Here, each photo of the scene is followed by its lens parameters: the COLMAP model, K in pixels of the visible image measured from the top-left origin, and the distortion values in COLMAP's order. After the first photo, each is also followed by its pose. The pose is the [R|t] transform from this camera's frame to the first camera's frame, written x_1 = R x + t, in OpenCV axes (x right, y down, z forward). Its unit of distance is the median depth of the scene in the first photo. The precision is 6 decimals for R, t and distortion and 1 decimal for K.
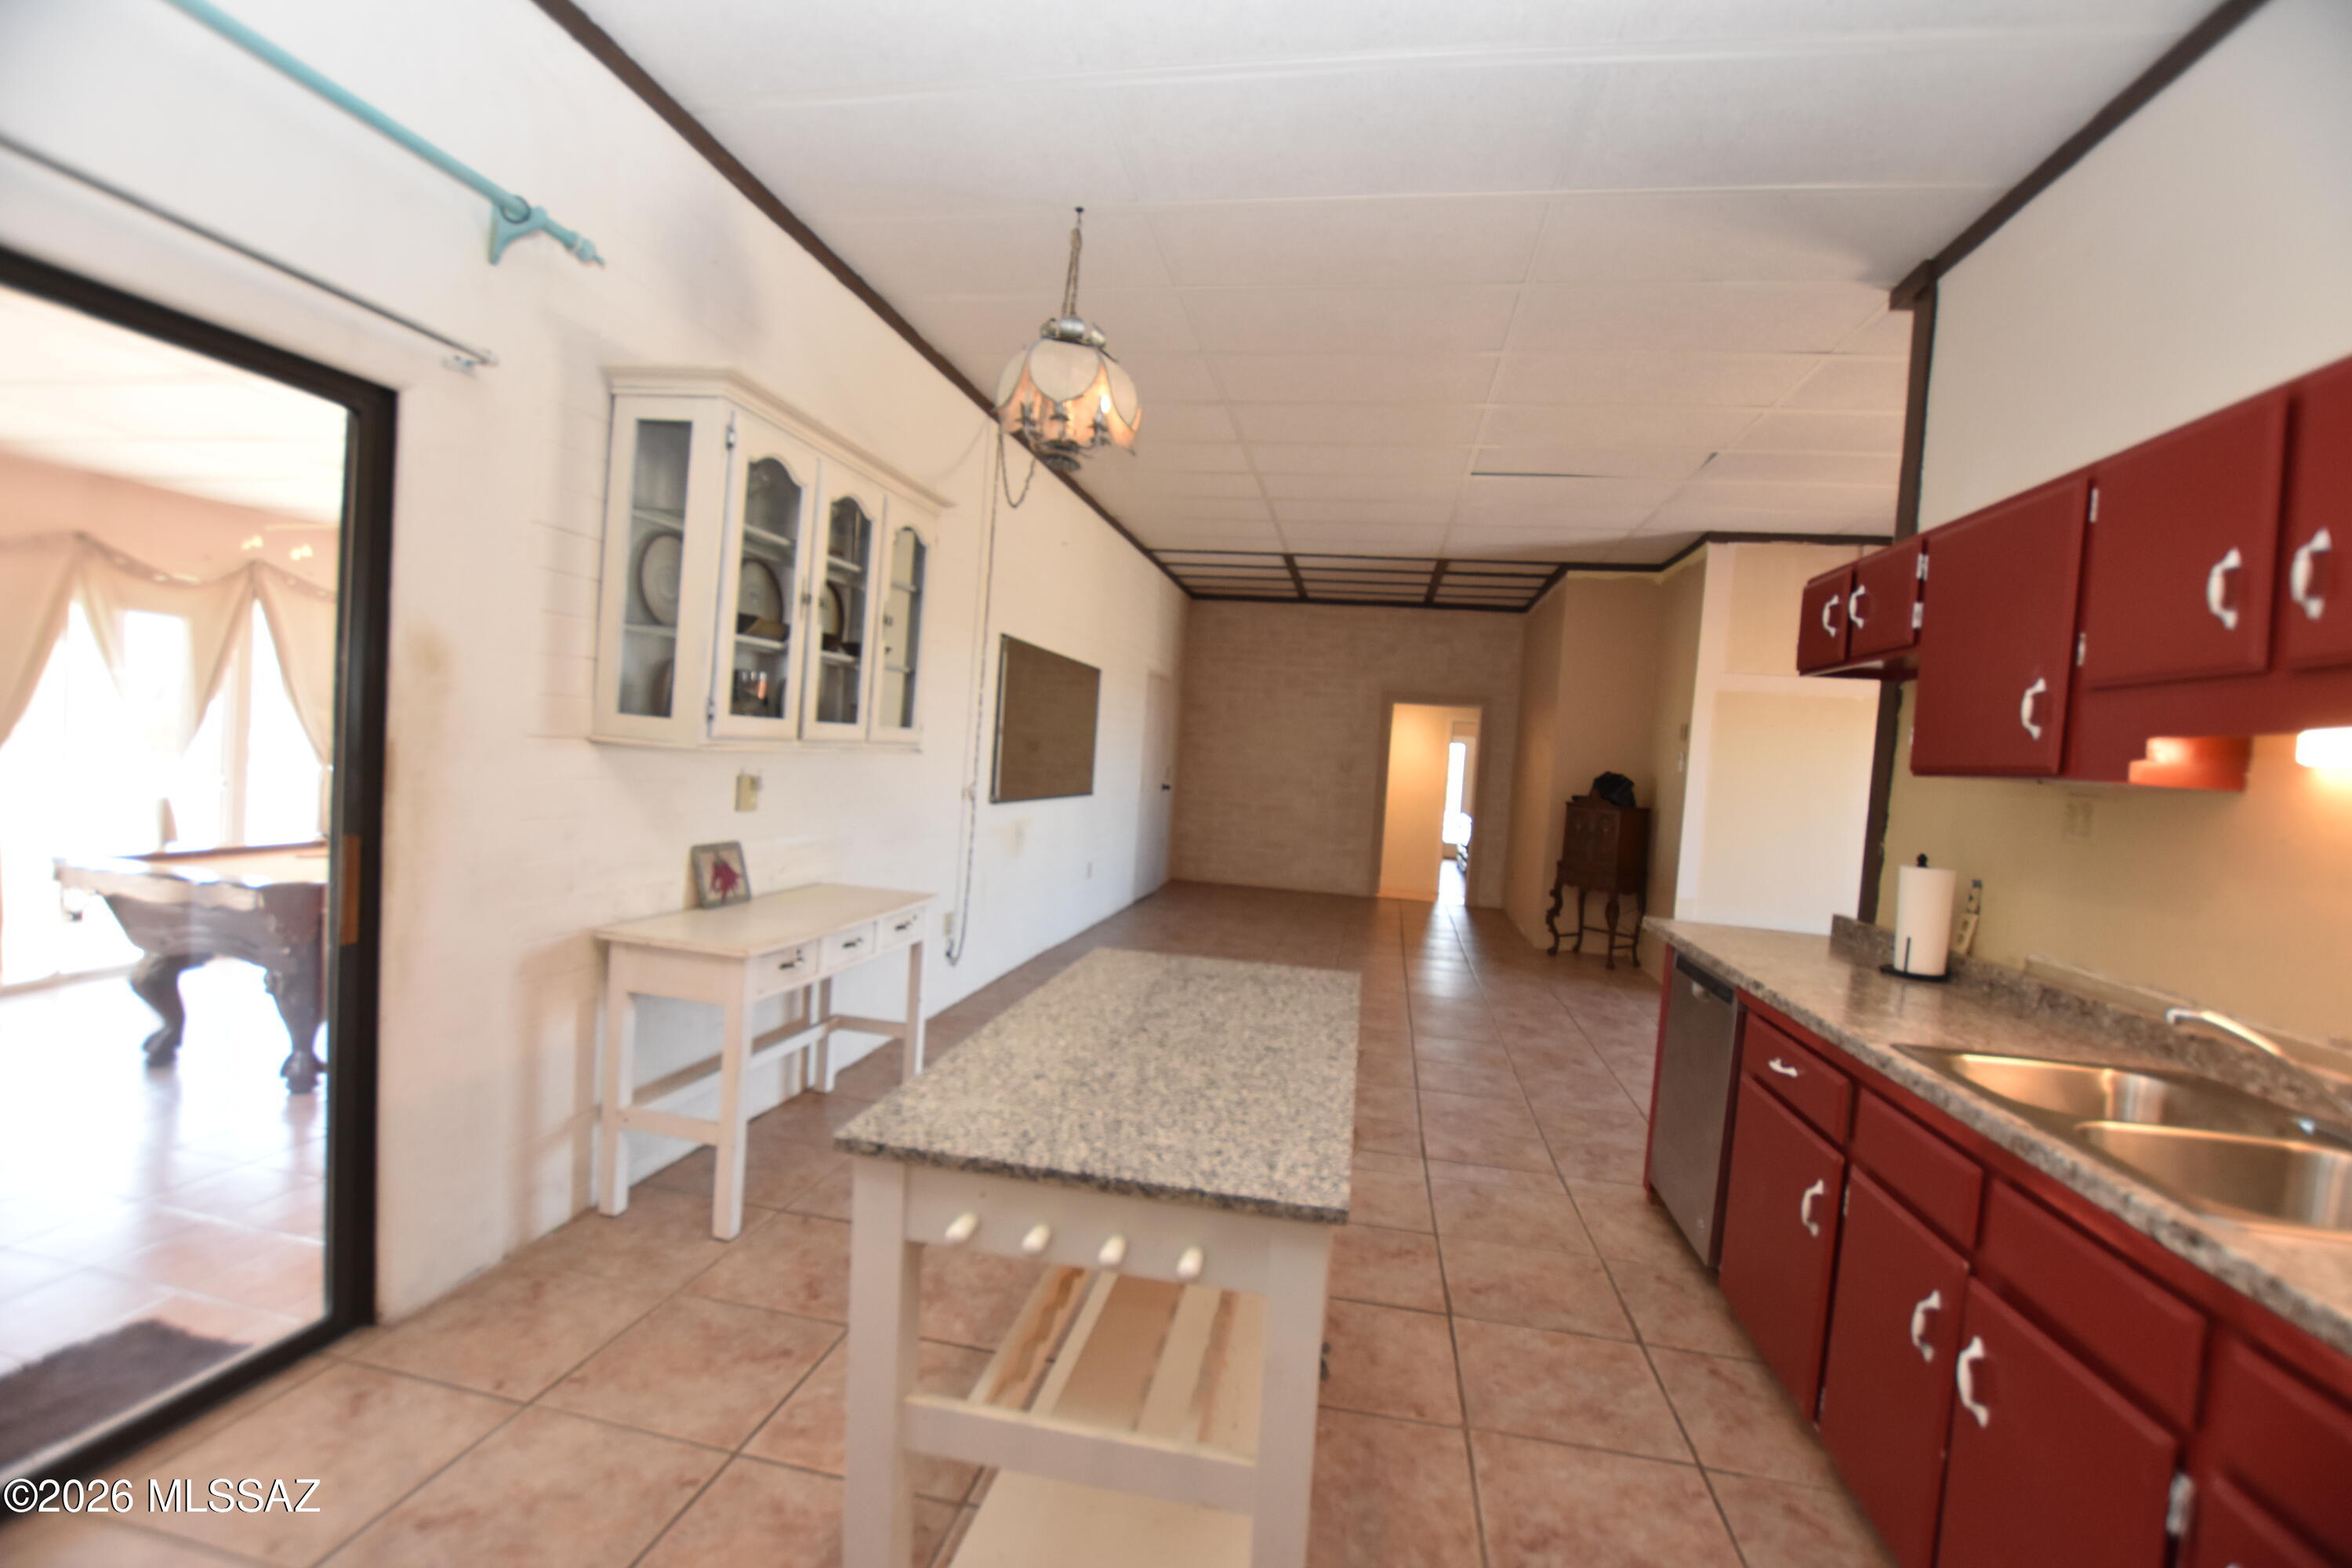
lens RADIAL K [[1037.0, 0, 1175.0], [0, 1037.0, 795.5], [0, 0, 1]] dist [-0.029934, 0.001923]
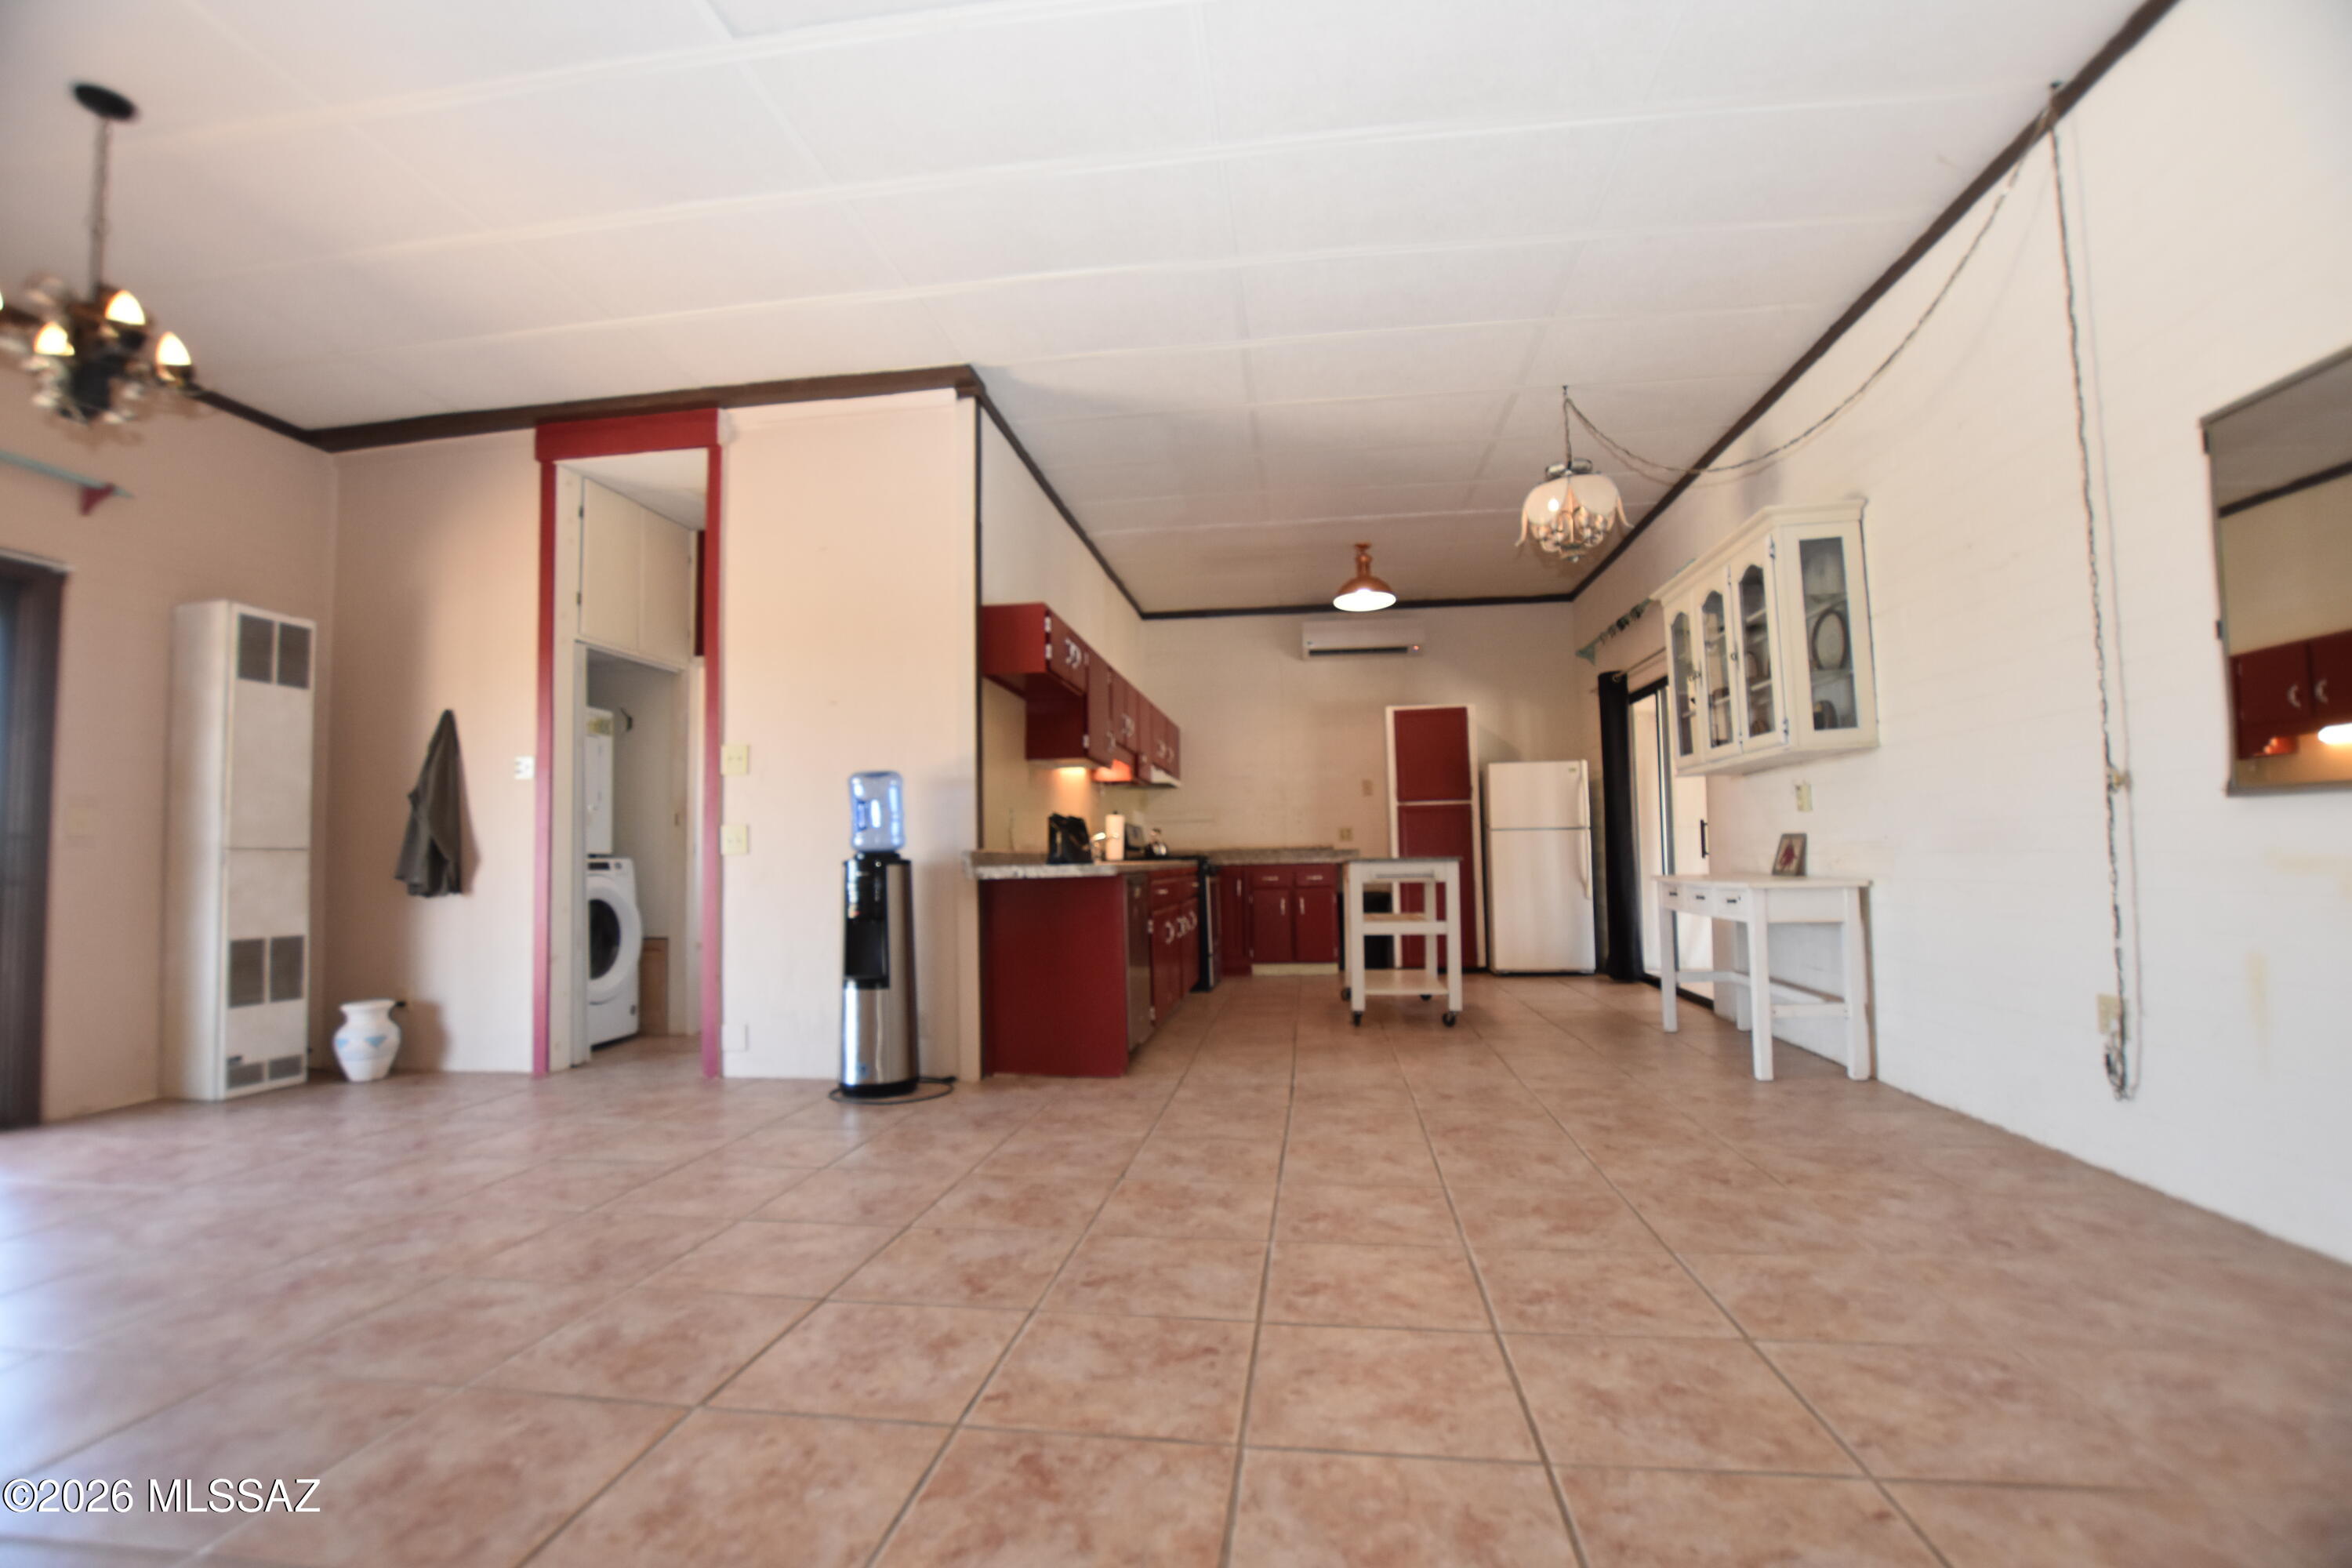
lens RADIAL K [[1037.0, 0, 1168.0], [0, 1037.0, 791.0], [0, 0, 1]] dist [-0.029934, 0.001923]
pose [[-0.997598, -0.053760, -0.043679, 0.651460], [-0.052796, 0.998342, -0.022922, 0.086217], [0.044839, -0.020561, -0.998783, 3.127483]]
